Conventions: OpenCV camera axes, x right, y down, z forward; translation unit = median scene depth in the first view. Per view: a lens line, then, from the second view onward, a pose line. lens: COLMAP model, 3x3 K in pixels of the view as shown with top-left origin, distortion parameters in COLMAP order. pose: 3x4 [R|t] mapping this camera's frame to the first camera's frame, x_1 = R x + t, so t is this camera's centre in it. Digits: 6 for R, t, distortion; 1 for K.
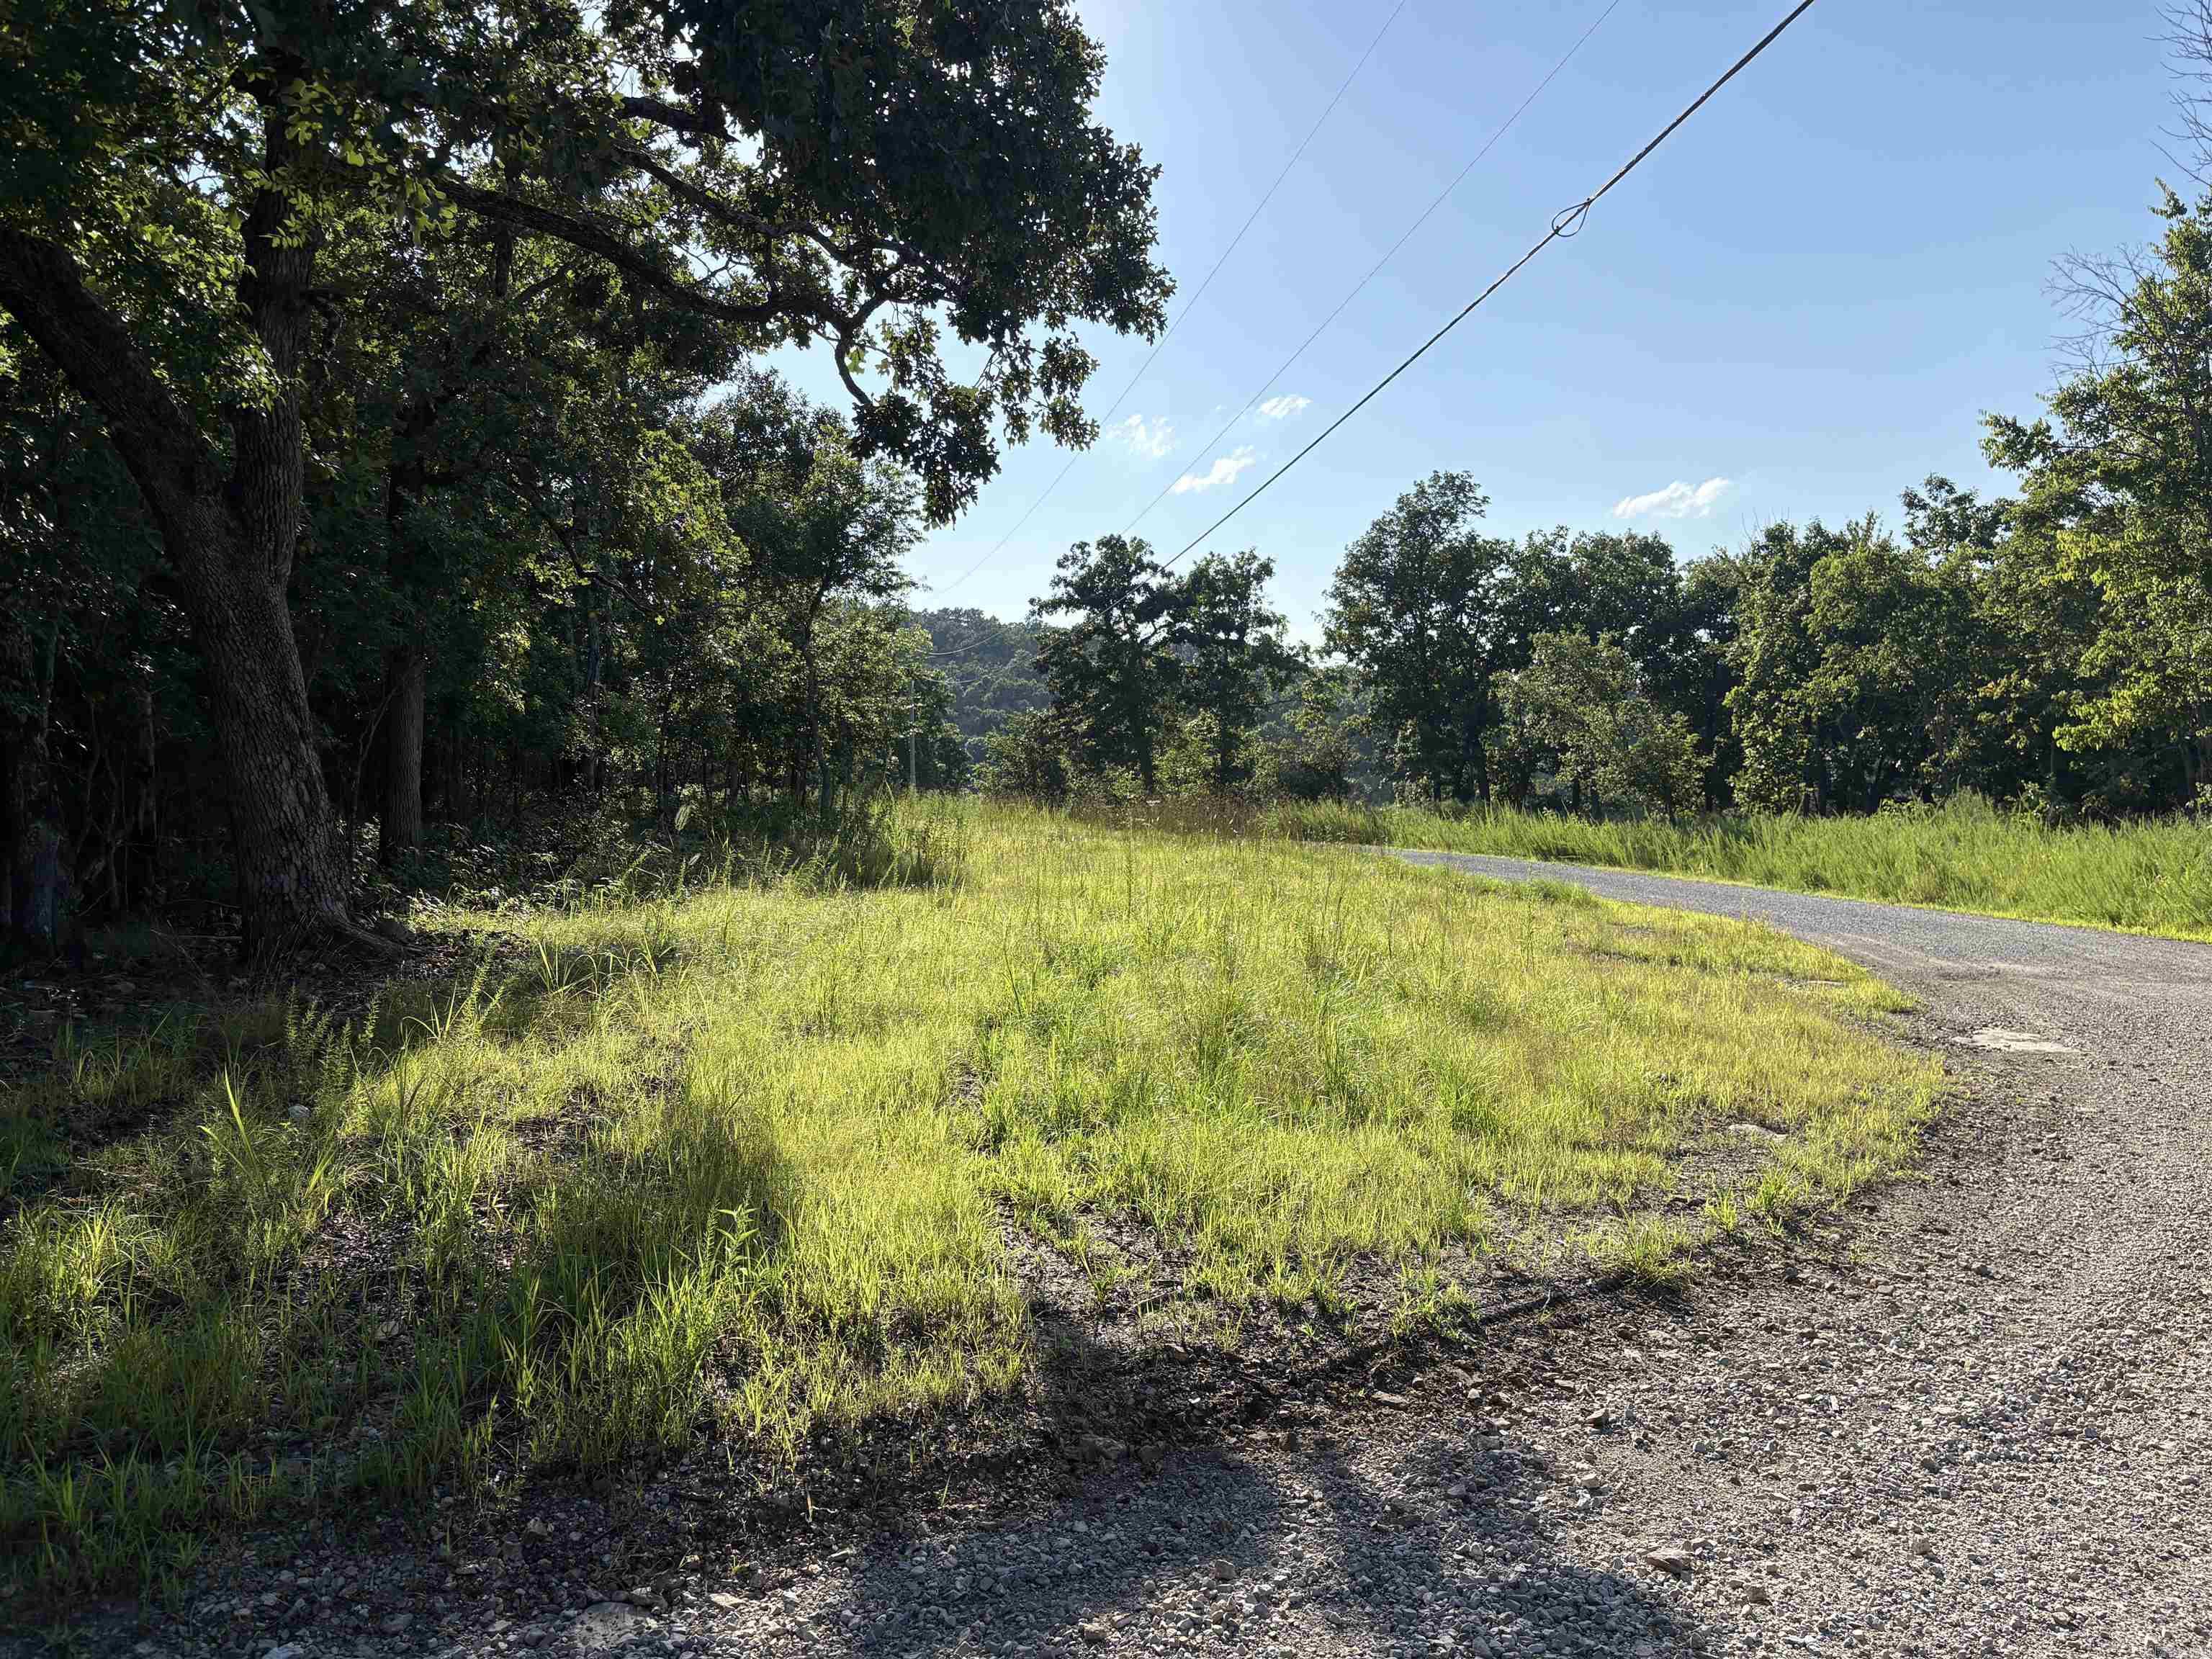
lens RADIAL K [[1664.8, 0, 1108.2], [0, 1664.8, 836.3], [0, 0, 1]] dist [0.097517, -0.115458]
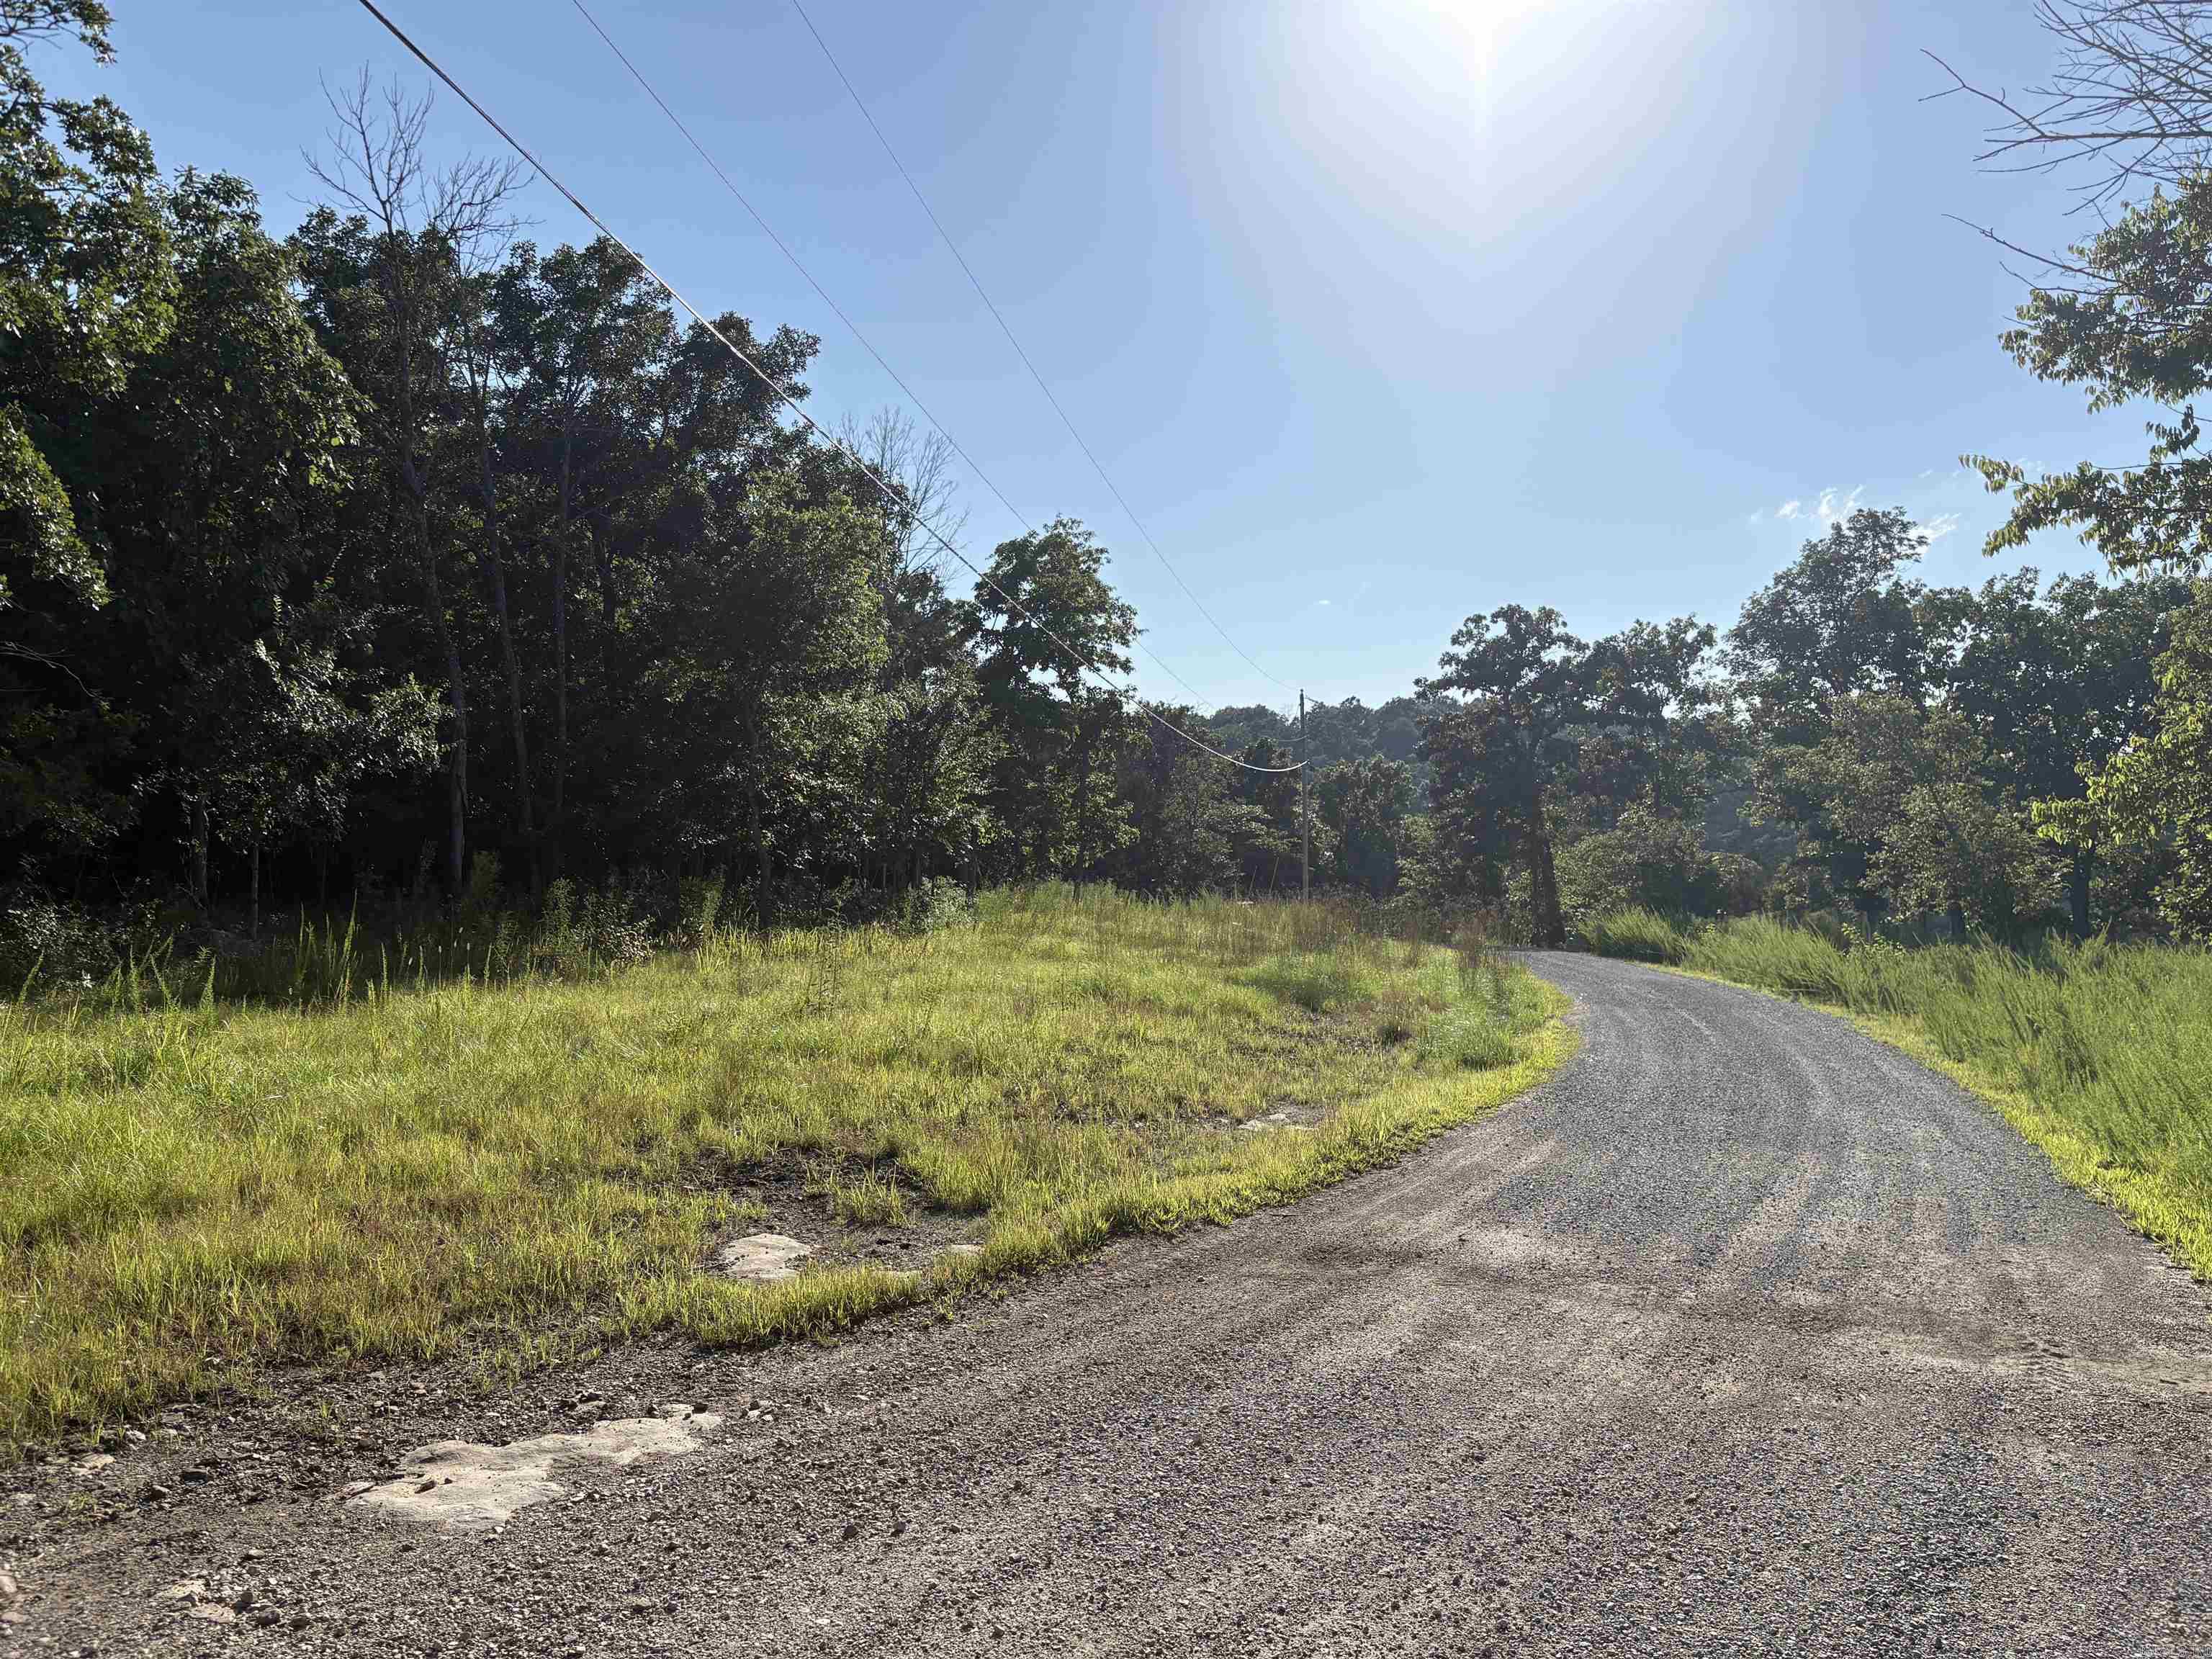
lens RADIAL K [[1664.8, 0, 1108.2], [0, 1664.8, 836.3], [0, 0, 1]] dist [0.097517, -0.115458]
pose [[0.936173, 0.008548, -0.351437, 0.119385], [-0.028466, 0.998265, -0.051549, -0.004153], [0.350386, 0.058263, 0.934791, 0.088769]]
